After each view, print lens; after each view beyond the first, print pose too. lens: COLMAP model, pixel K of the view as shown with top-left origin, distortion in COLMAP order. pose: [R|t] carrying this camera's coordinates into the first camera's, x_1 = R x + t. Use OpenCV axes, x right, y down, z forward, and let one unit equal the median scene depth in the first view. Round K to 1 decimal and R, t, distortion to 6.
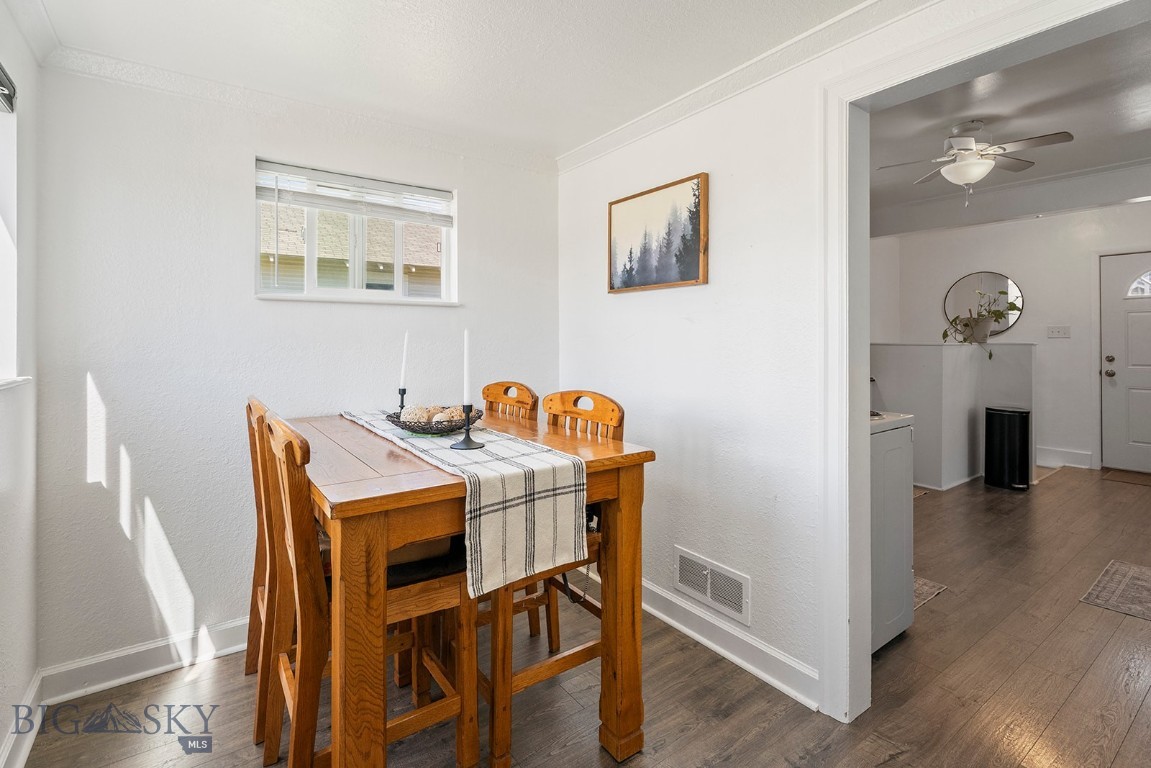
lens RADIAL K [[532.4, 0, 570.0], [0, 532.4, 341.2], [0, 0, 1]] dist [-0.000150, -0.001562]
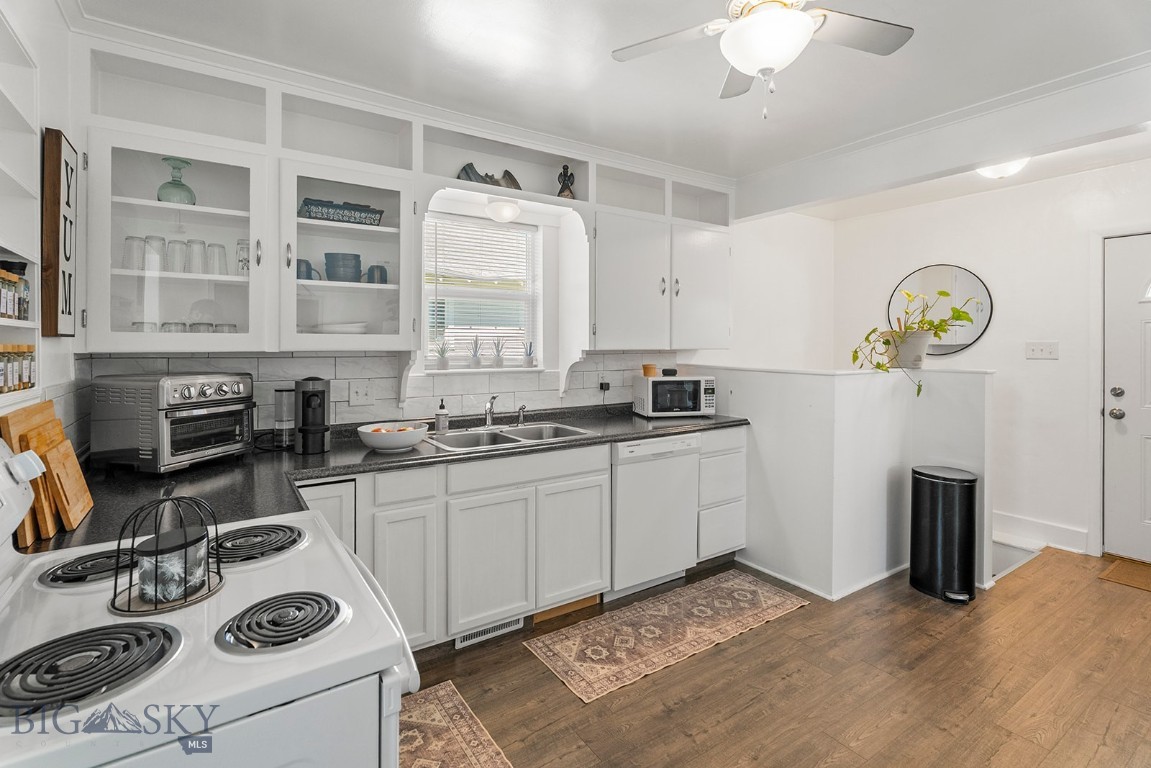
lens RADIAL K [[532.4, 0, 557.4], [0, 532.4, 349.5], [0, 0, 1]] dist [-0.000150, -0.001562]
pose [[0.998626, 0.001770, -0.052382, 0.369309], [-0.001272, 0.999954, 0.009550, -0.027092], [0.052397, -0.009470, 0.998581, 0.315235]]
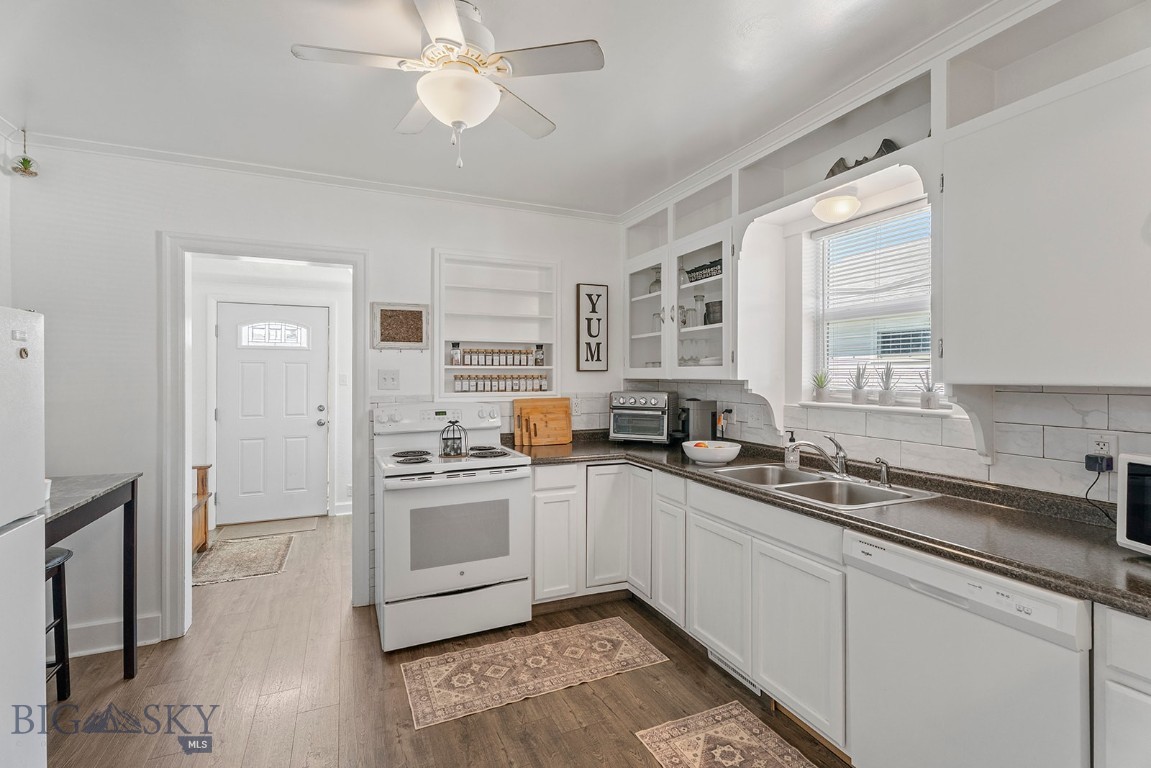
lens RADIAL K [[532.4, 0, 573.4], [0, 532.4, 370.9], [0, 0, 1]] dist [-0.000150, -0.001562]
pose [[-0.213528, -0.003272, -0.976932, 0.808405], [0.003172, 0.999987, -0.004043, -0.028754], [0.976932, -0.003962, -0.213514, 0.793697]]
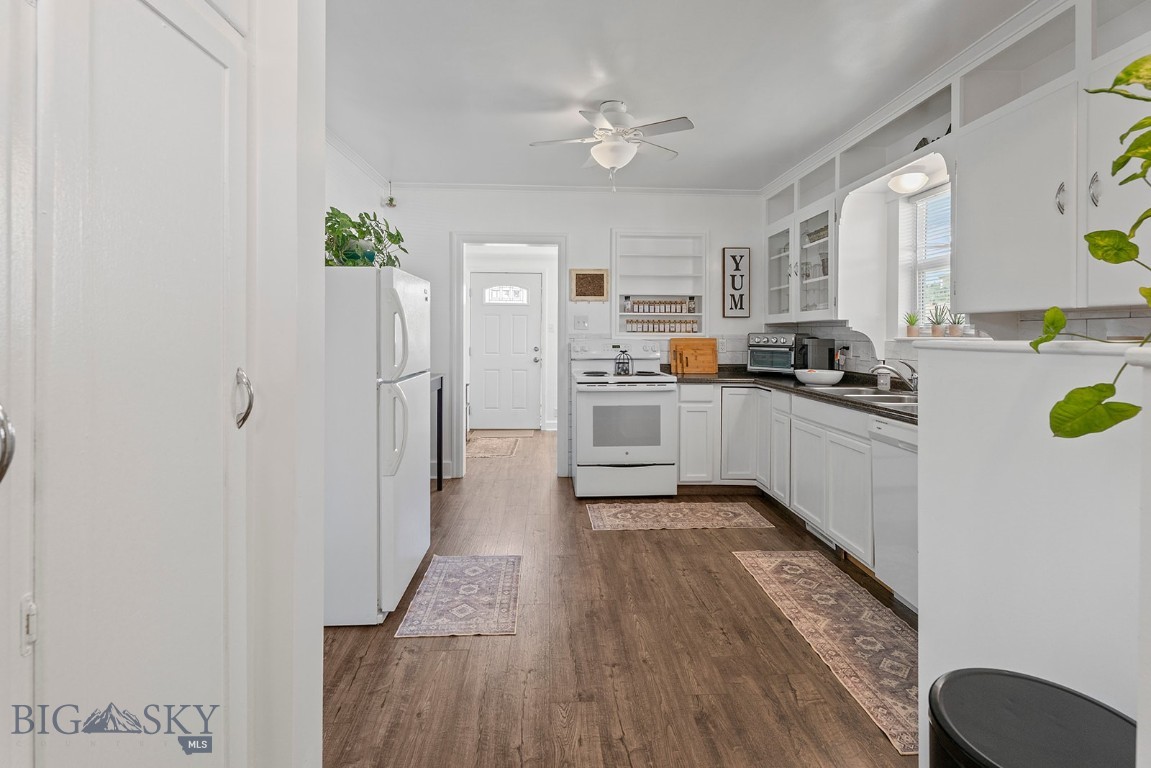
lens RADIAL K [[532.4, 0, 576.1], [0, 532.4, 337.8], [0, 0, 1]] dist [-0.000150, -0.001562]
pose [[-0.543451, 0.006255, -0.839417, 1.018958], [-0.000352, 0.999970, 0.007679, -0.000949], [0.839441, 0.004469, -0.543433, 0.940545]]
